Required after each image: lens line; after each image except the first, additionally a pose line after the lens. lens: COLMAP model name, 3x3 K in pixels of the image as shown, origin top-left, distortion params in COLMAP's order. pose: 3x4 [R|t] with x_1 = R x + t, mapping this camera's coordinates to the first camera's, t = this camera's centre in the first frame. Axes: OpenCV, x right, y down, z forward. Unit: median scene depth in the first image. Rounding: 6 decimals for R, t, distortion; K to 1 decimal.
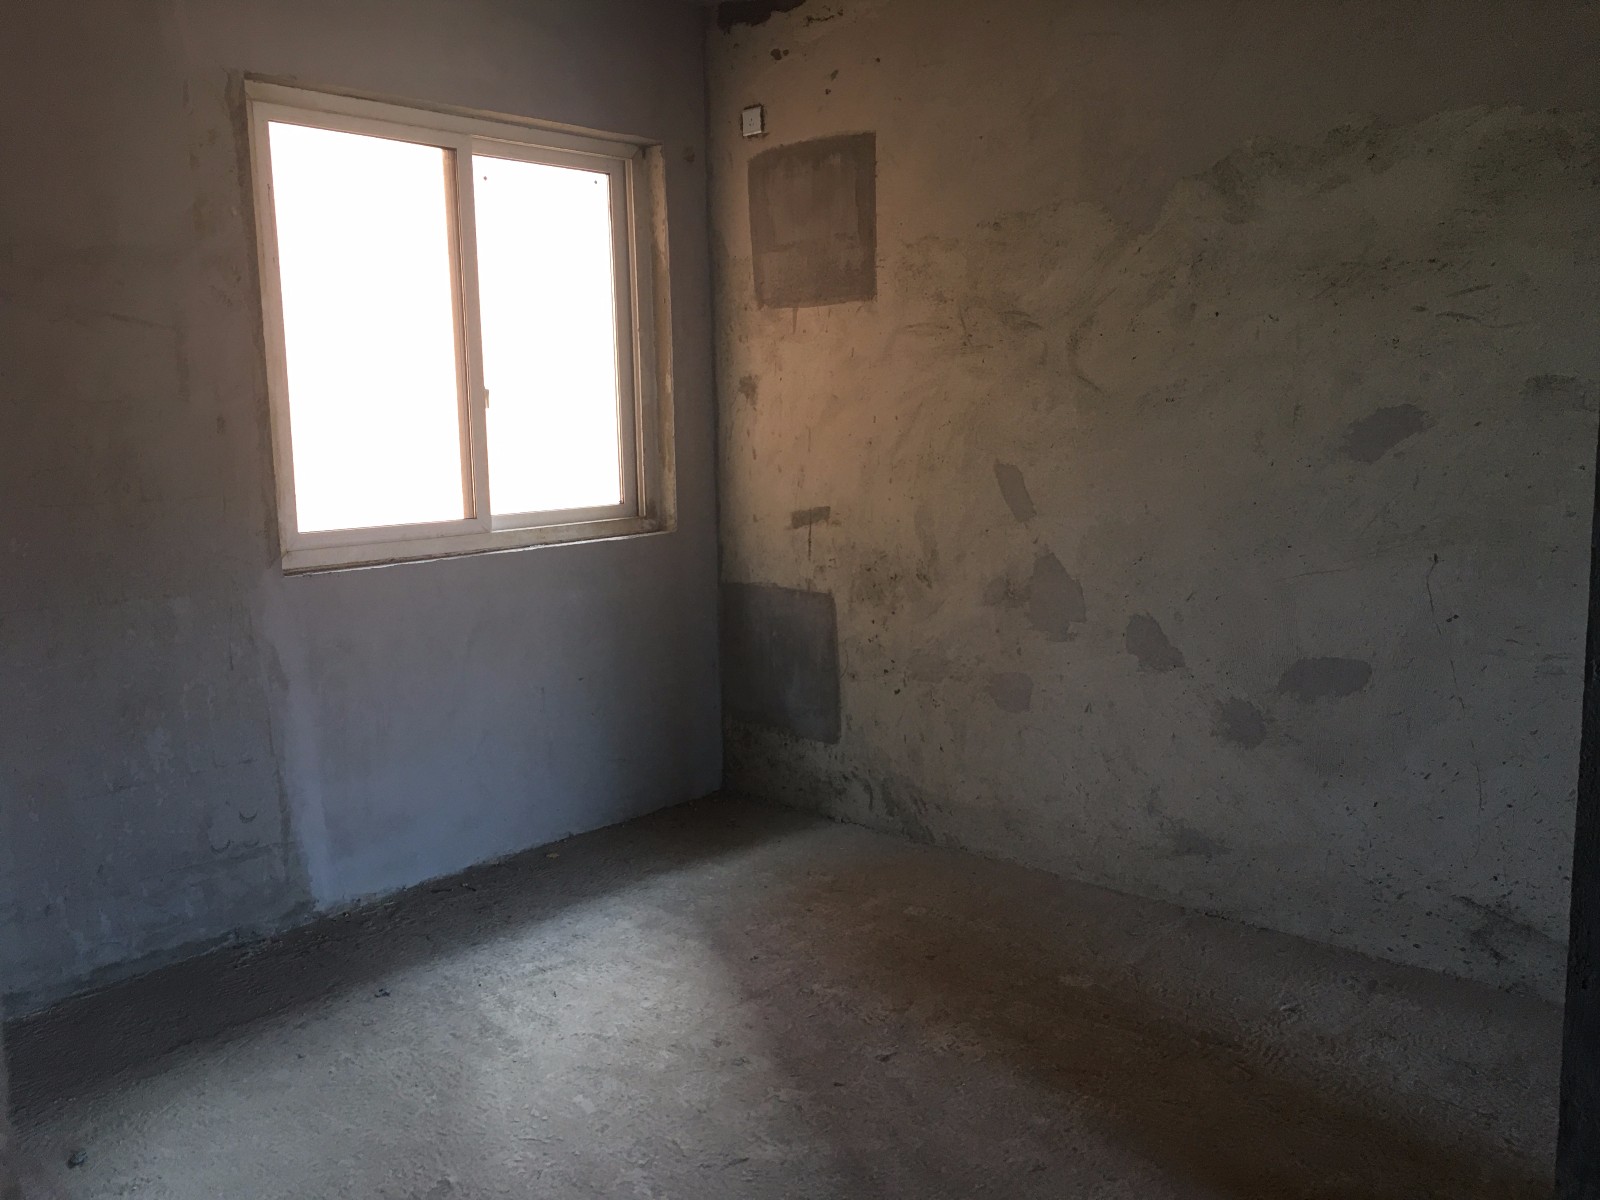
lens RADIAL K [[1396.9, 0, 800.5], [0, 1396.9, 592.8], [0, 0, 1]] dist [0.034996, -0.015163]
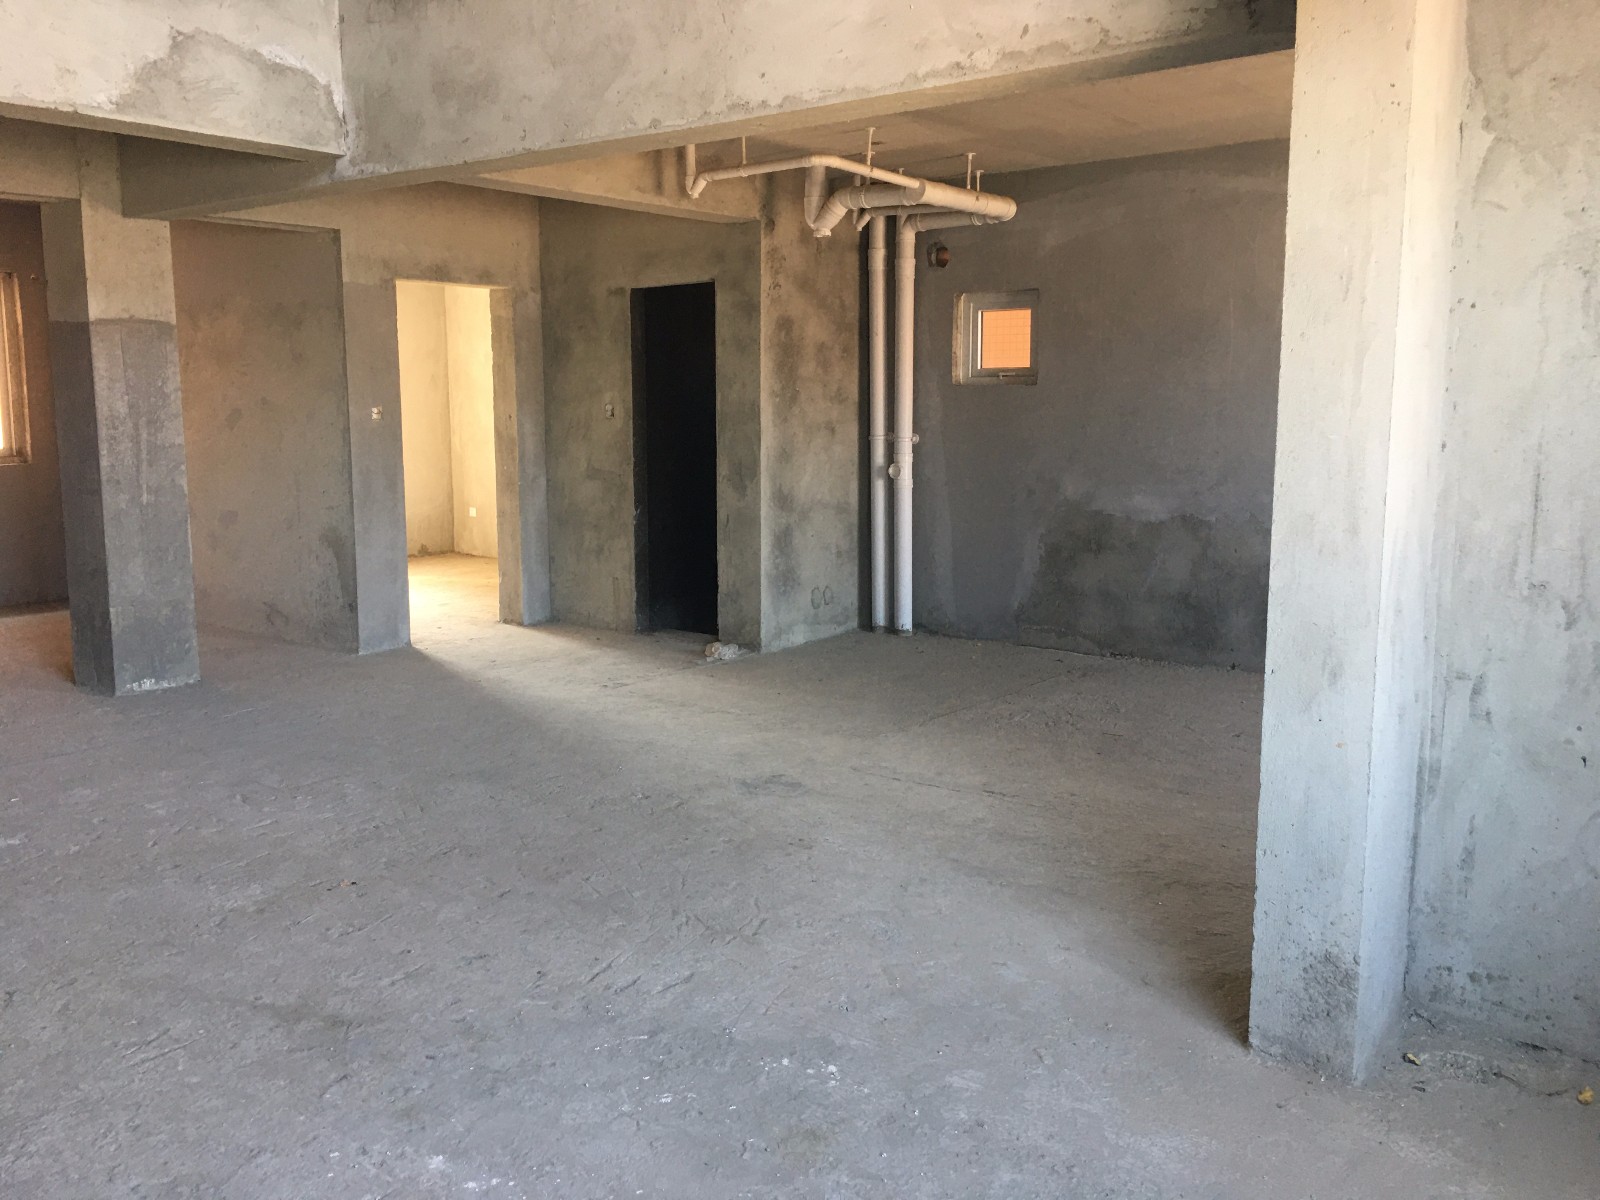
lens RADIAL K [[1396.9, 0, 800.5], [0, 1396.9, 592.8], [0, 0, 1]] dist [0.034996, -0.015163]
pose [[0.995993, 0.013733, 0.088370, 1.124656], [-0.013297, 0.999896, -0.005513, 0.185750], [-0.088437, 0.004316, 0.996072, -1.495650]]
